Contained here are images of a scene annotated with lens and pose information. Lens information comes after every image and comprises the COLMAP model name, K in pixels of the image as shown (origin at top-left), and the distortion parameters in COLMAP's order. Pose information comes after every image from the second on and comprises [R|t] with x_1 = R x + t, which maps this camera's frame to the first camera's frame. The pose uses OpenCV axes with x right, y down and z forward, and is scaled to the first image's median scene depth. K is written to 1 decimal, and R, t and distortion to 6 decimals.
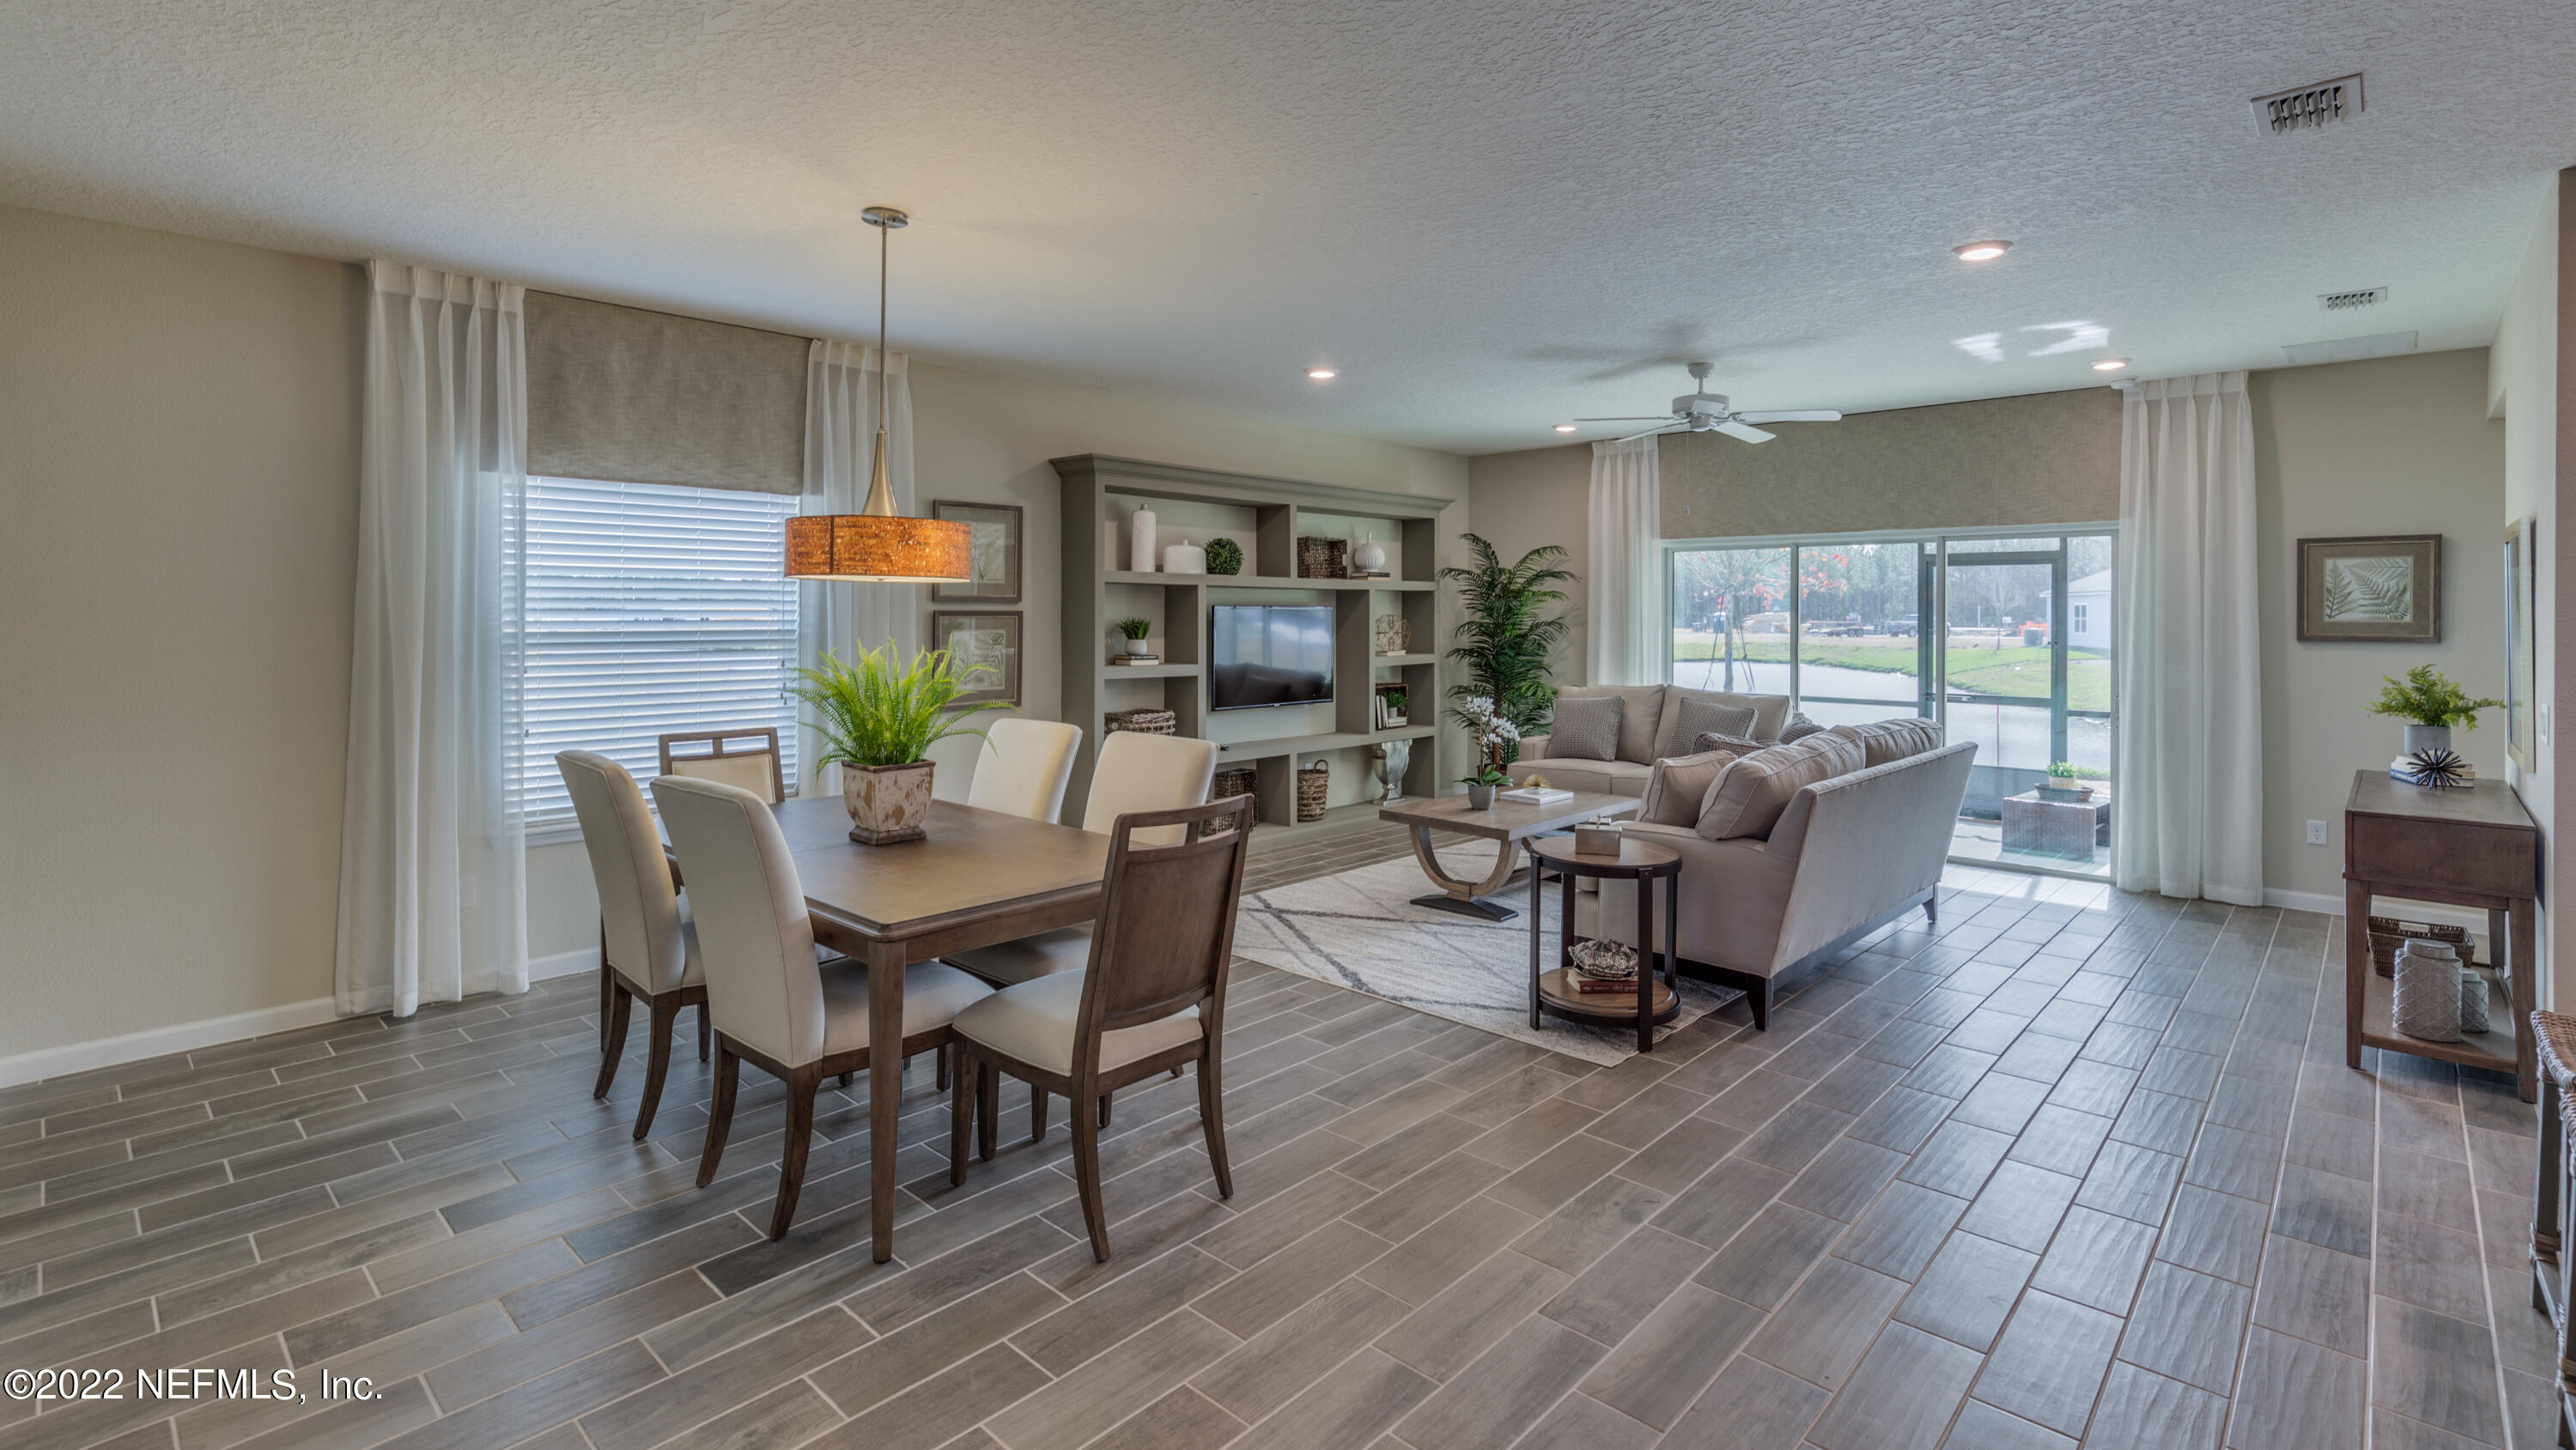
lens RADIAL K [[1204.4, 0, 1289.2], [0, 1204.4, 609.9], [0, 0, 1]] dist [0.000690, -0.000299]
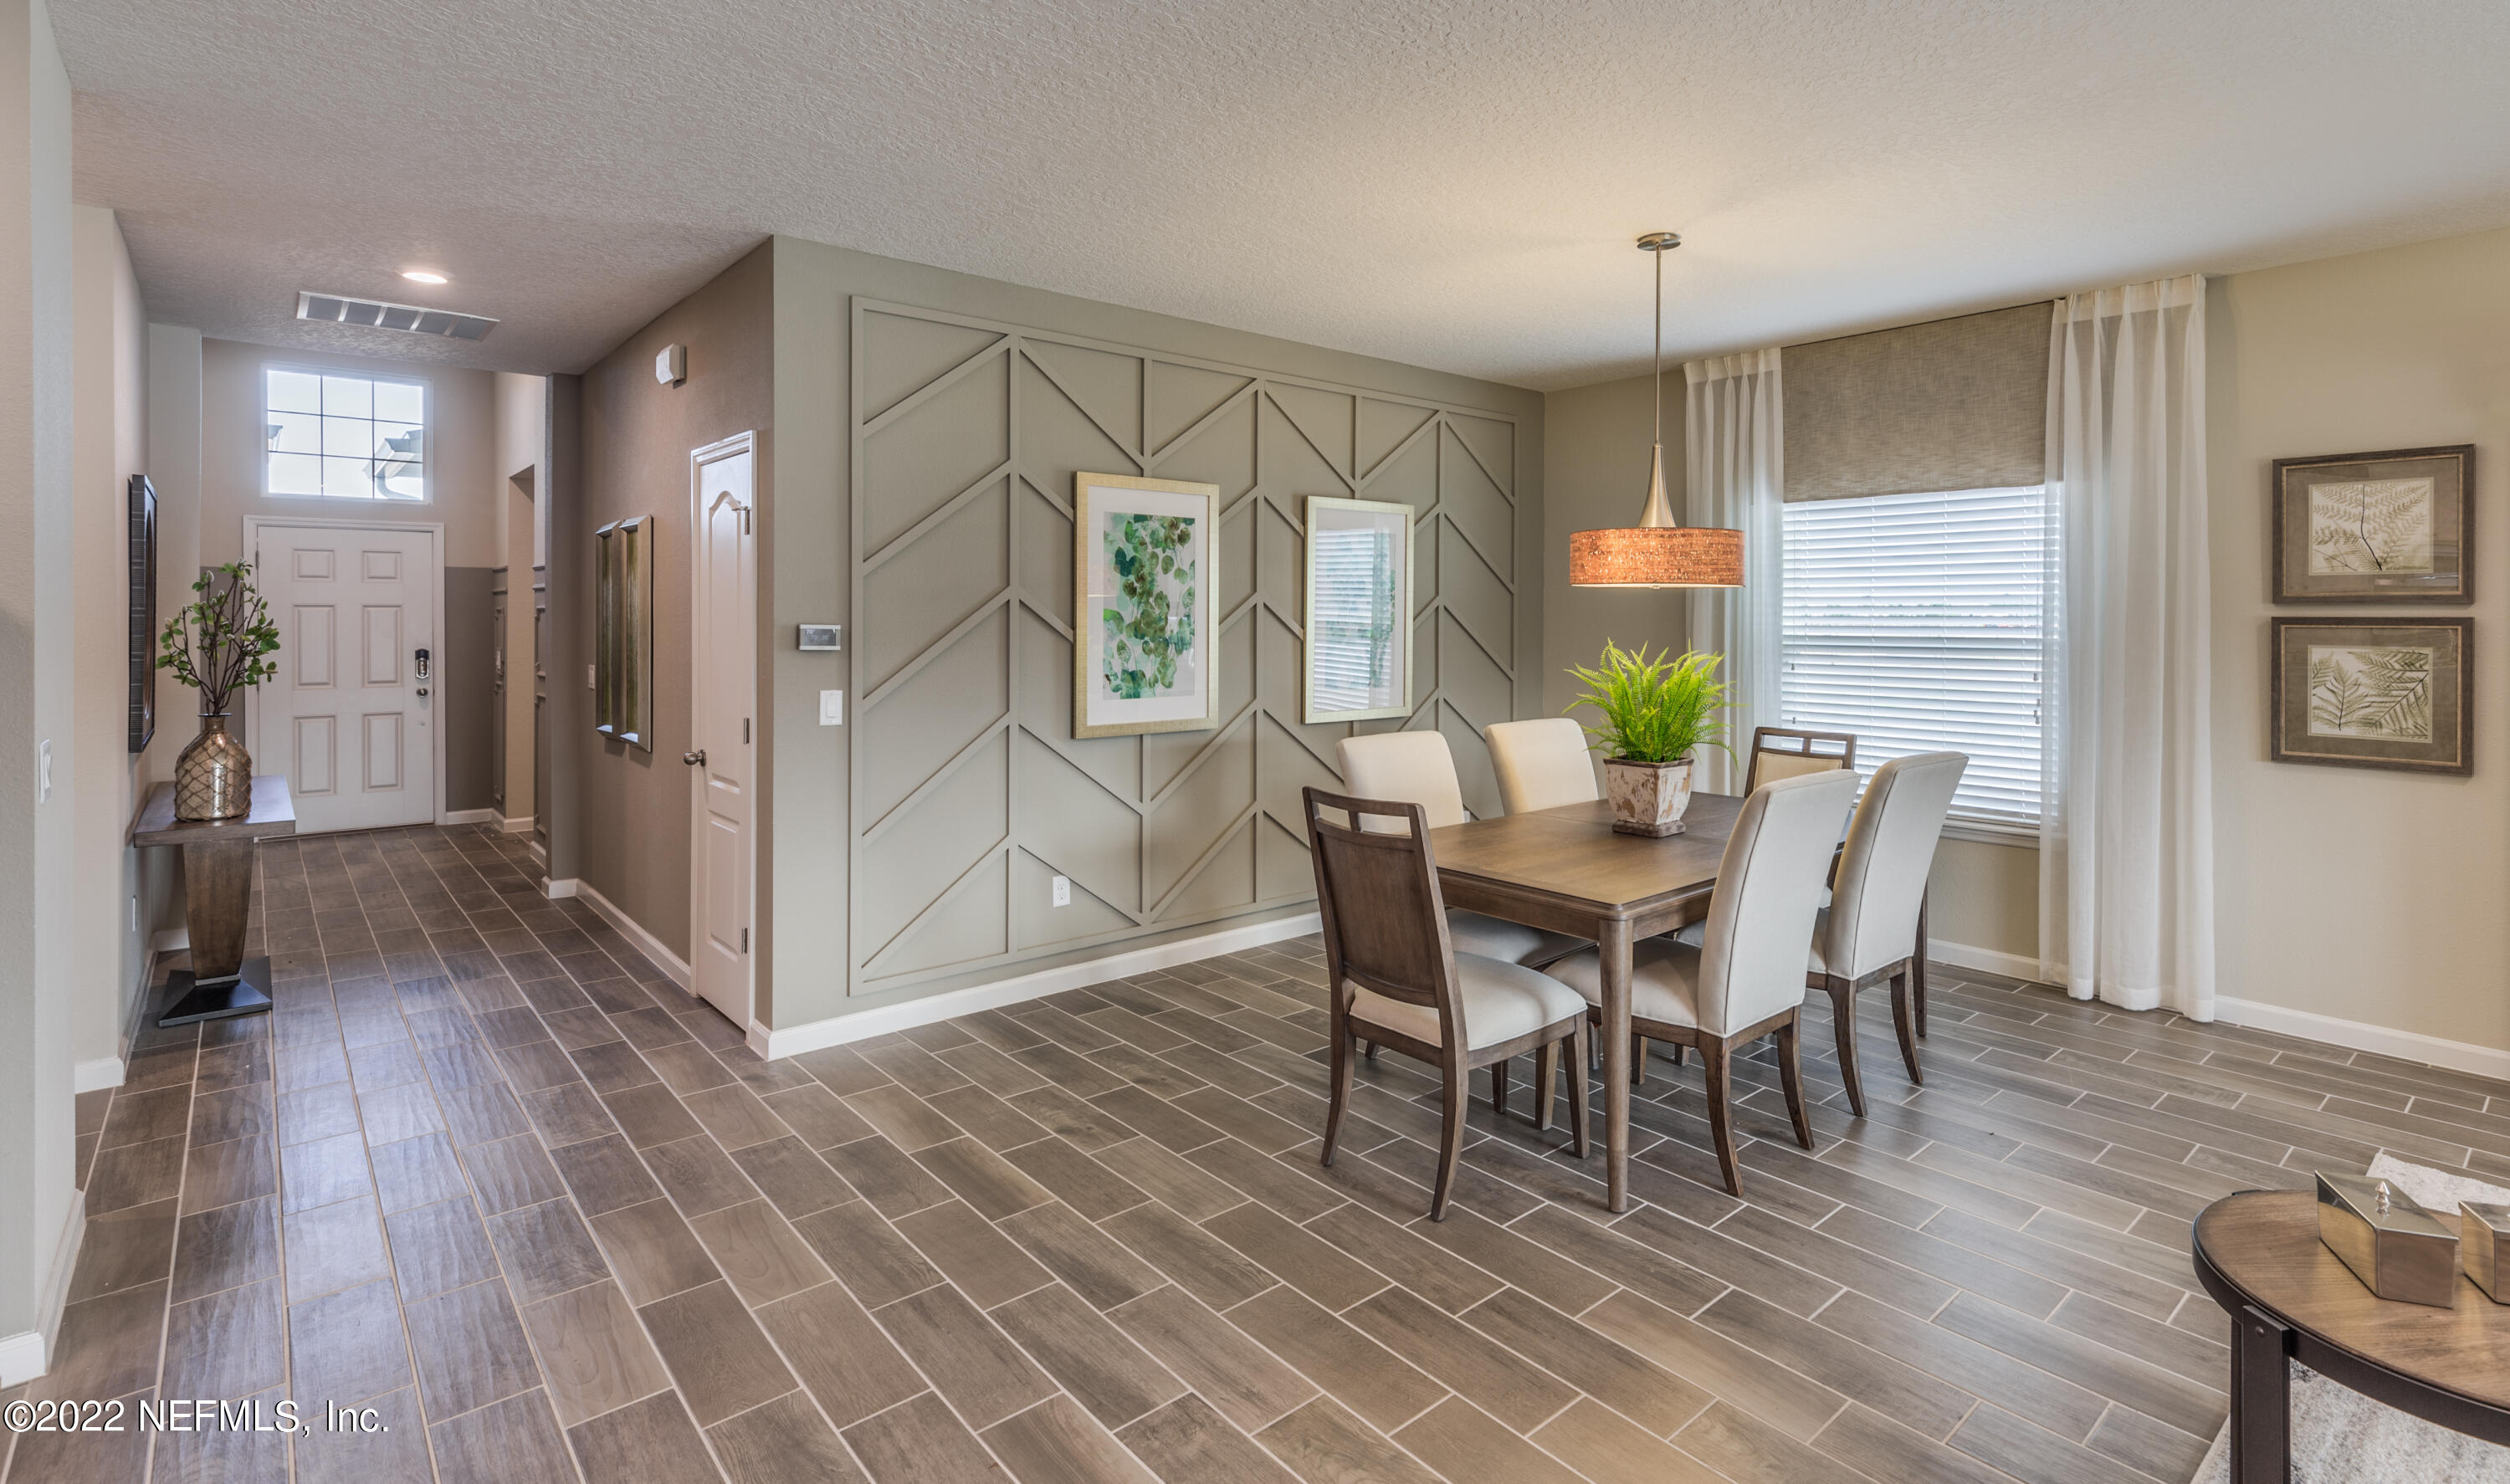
lens RADIAL K [[1164.9, 0, 1259.8], [0, 1164.9, 623.6], [0, 0, 1]] dist [0.001898, 0.000289]
pose [[-0.116119, 0.004346, -0.993226, 0.576962], [-0.001436, 0.999989, 0.004543, 0.002711], [0.993234, 0.001953, -0.116111, 0.624633]]
